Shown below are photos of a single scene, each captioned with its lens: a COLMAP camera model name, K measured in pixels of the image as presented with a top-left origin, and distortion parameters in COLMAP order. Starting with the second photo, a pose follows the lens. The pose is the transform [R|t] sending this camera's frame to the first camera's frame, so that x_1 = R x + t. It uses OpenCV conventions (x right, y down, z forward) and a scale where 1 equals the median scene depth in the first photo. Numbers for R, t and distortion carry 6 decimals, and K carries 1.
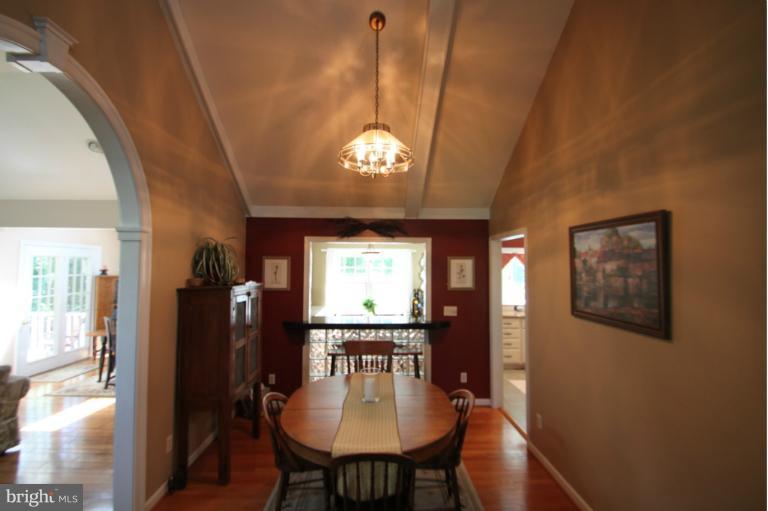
lens RADIAL K [[357.2, 0, 380.9], [0, 357.2, 258.2], [0, 0, 1]] dist [-0.001698, -0.000683]
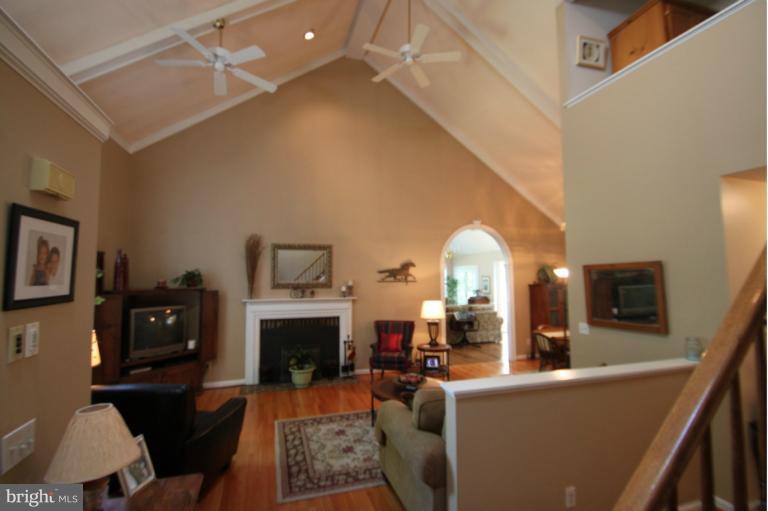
lens RADIAL K [[357.2, 0, 383.0], [0, 357.2, 255.8], [0, 0, 1]] dist [-0.001698, -0.000683]
pose [[0.291060, -0.066374, -0.954400, 1.986902], [0.029471, 0.997739, -0.060401, 0.003618], [0.956251, -0.010547, 0.292358, -0.960235]]
